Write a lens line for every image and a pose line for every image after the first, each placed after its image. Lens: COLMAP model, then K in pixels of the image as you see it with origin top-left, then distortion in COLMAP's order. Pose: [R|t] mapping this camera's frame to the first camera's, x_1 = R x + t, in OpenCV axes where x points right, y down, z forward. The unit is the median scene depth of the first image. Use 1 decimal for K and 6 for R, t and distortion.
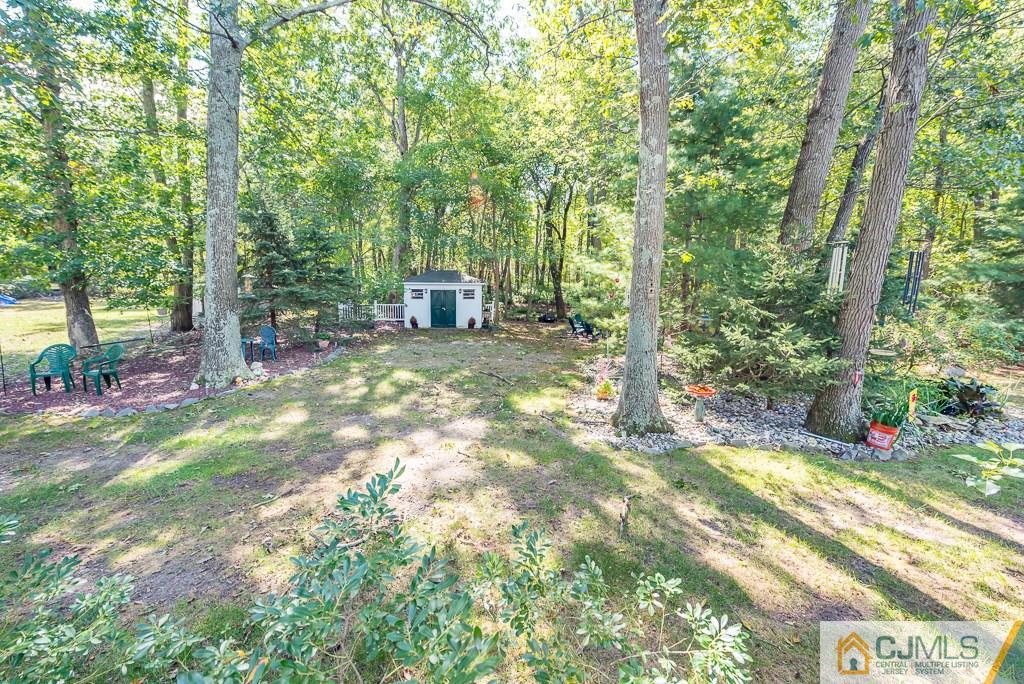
lens RADIAL K [[407.3, 0, 497.8], [0, 407.3, 341.1], [0, 0, 1]] dist [-0.000461, -0.000038]
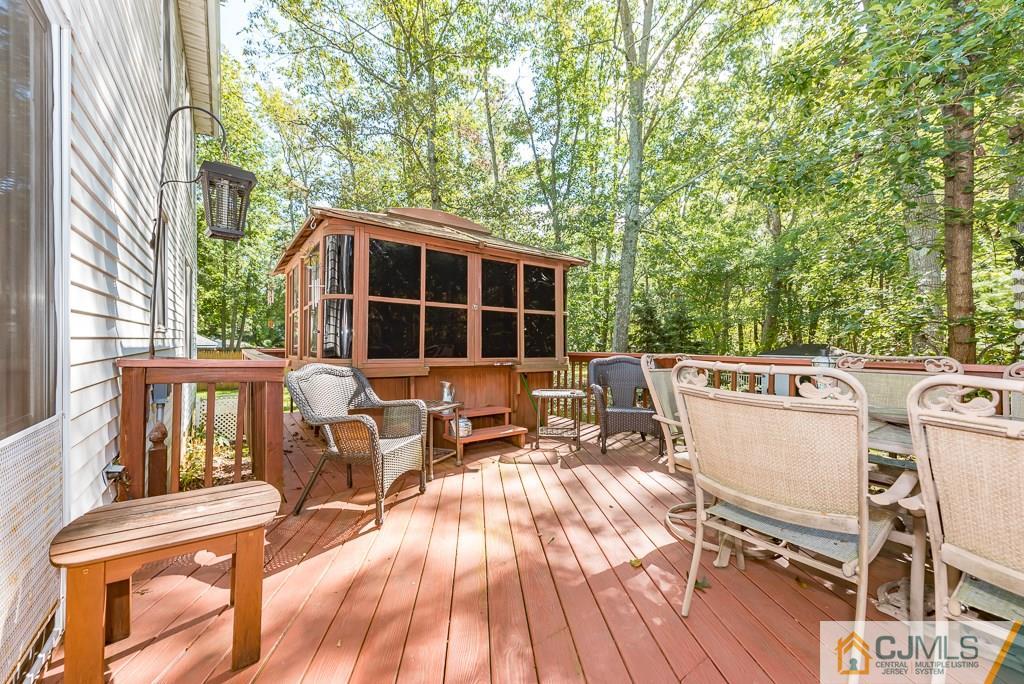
lens RADIAL K [[407.3, 0, 497.8], [0, 407.3, 341.1], [0, 0, 1]] dist [-0.000461, -0.000038]
pose [[0.626528, -0.015700, -0.779241, 0.202789], [-0.122698, 0.985343, -0.118505, 0.048709], [0.769680, 0.169858, 0.615419, -0.273912]]
